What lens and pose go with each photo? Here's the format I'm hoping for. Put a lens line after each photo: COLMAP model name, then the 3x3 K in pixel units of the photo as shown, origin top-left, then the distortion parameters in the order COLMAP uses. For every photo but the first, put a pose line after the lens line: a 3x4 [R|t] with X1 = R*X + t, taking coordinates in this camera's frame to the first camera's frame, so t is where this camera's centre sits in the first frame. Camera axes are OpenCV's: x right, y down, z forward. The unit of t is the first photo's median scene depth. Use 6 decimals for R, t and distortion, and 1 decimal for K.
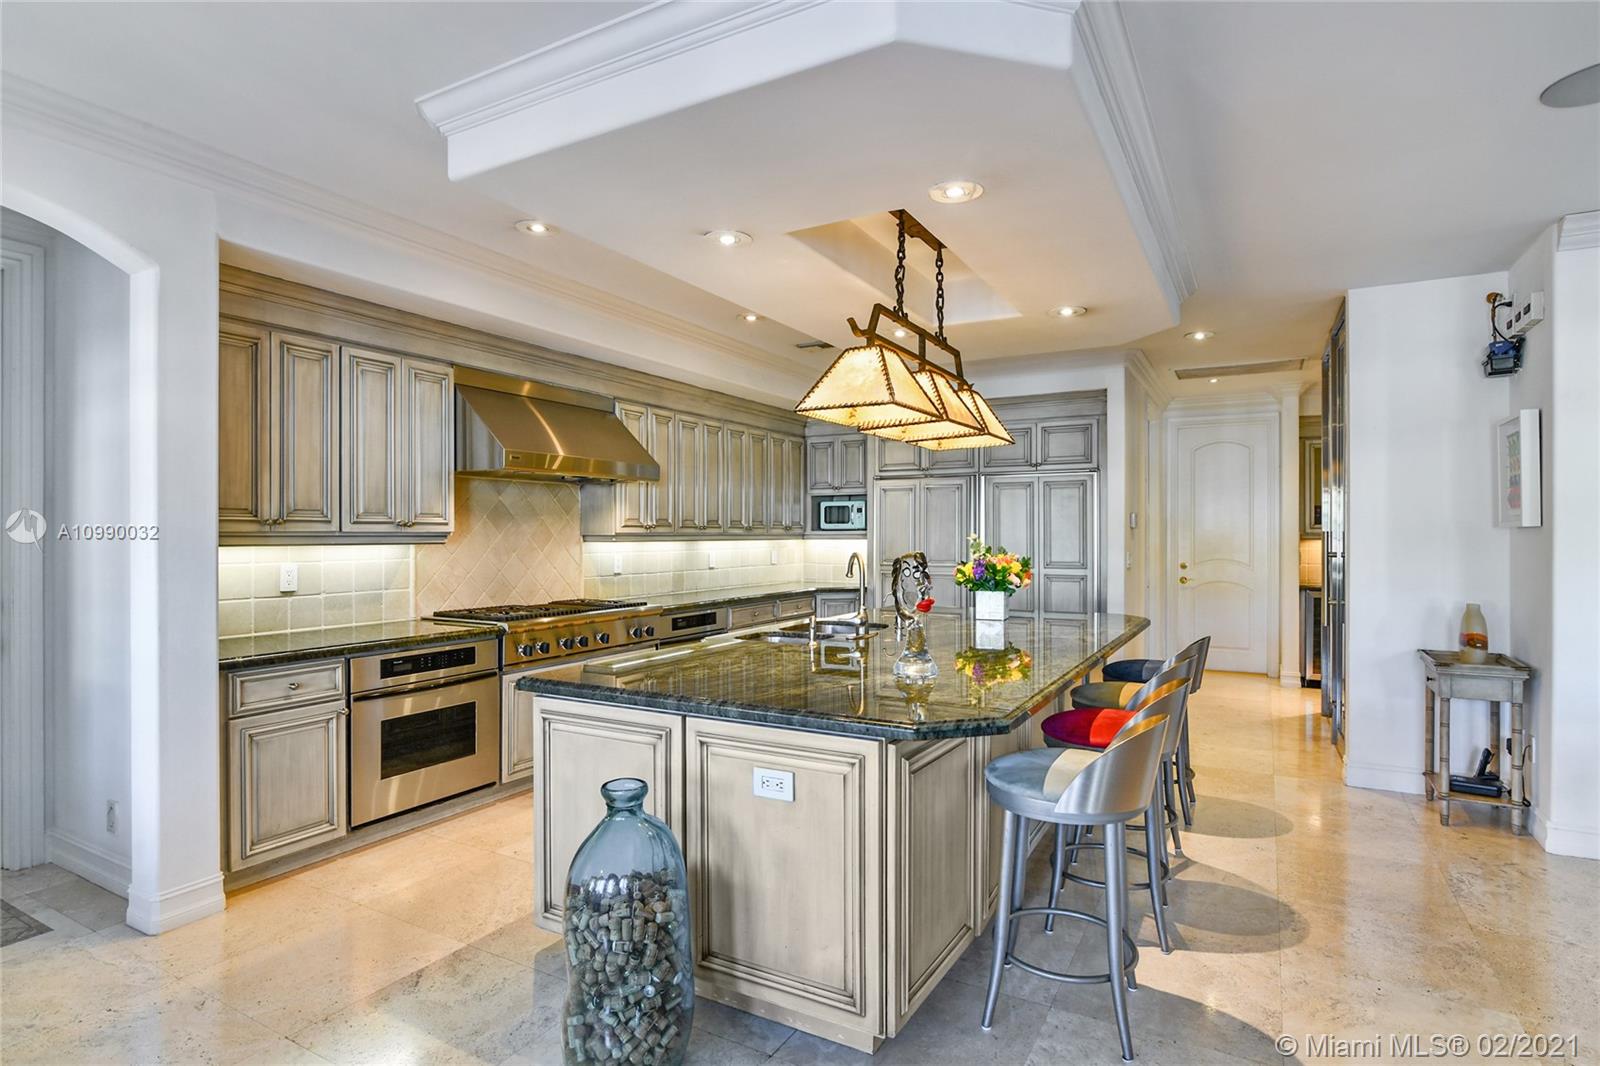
lens RADIAL K [[844.0, 0, 802.3], [0, 844.0, 537.2], [0, 0, 1]] dist [-0.003715, 0.000039]
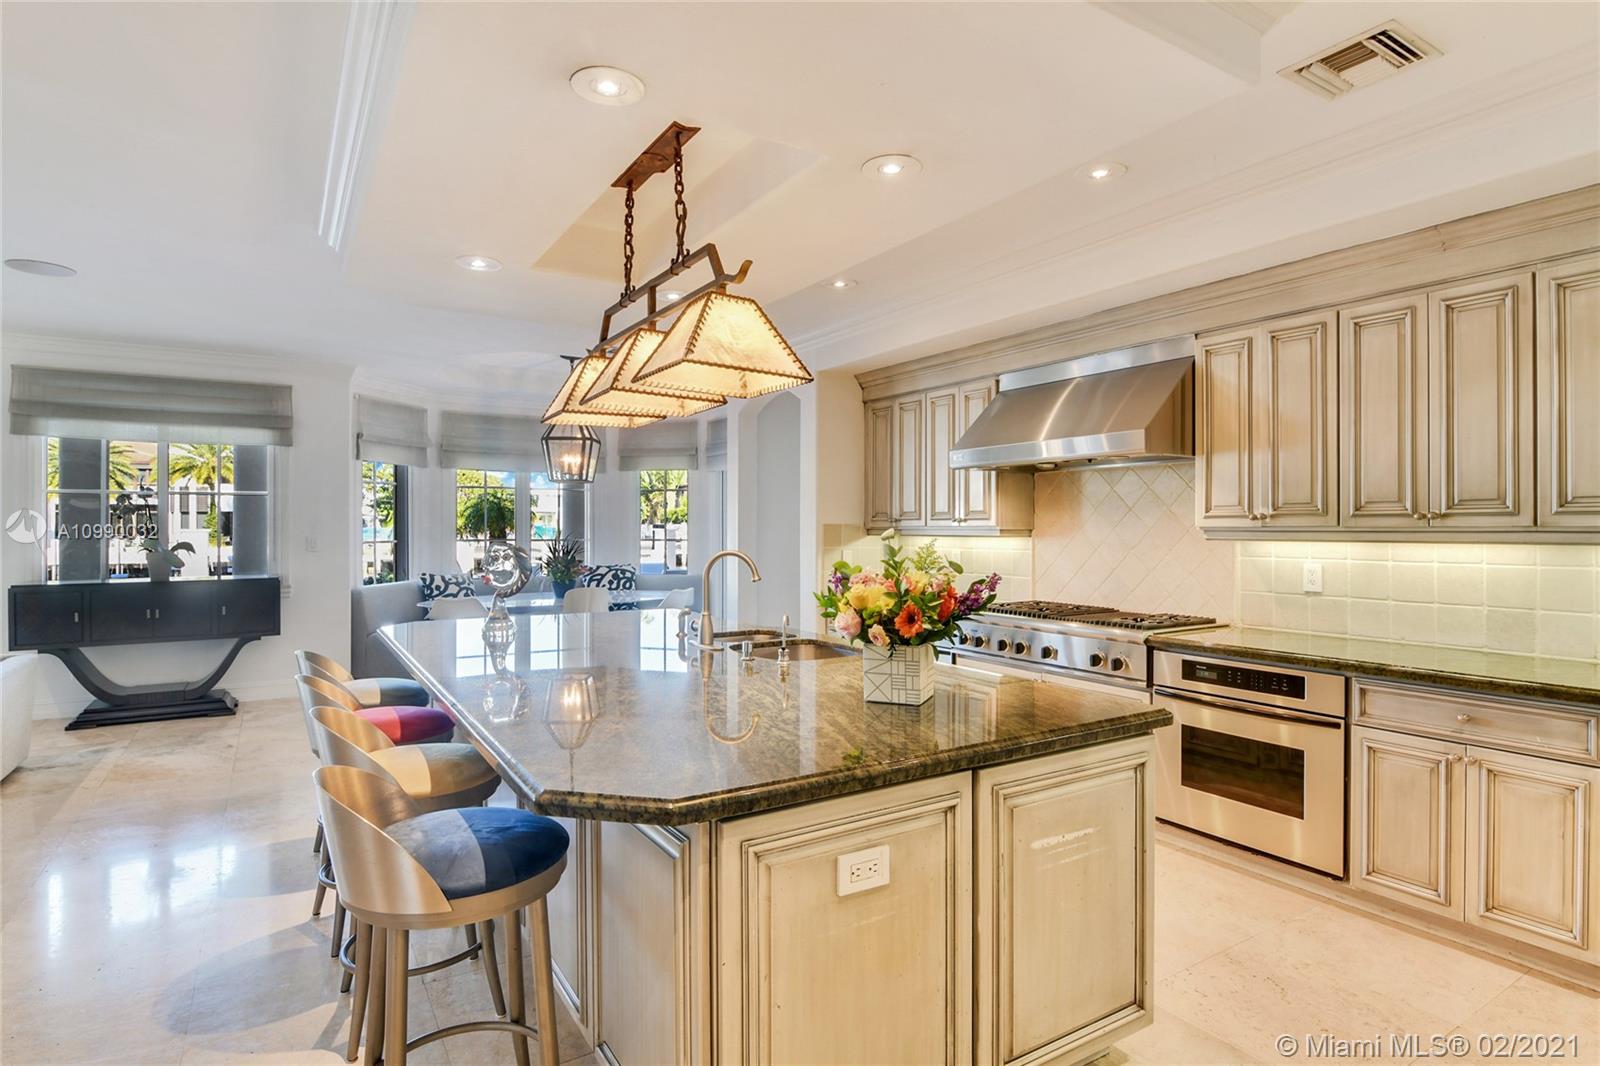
lens RADIAL K [[858.4, 0, 800.0], [0, 858.4, 533.0], [0, 0, 1]] dist [0.052102, 0.000091]
pose [[-0.475854, 0.002829, -0.879520, 0.583871], [-0.003671, 0.999980, 0.005202, -0.003289], [0.879517, 0.005704, -0.475834, 1.088834]]
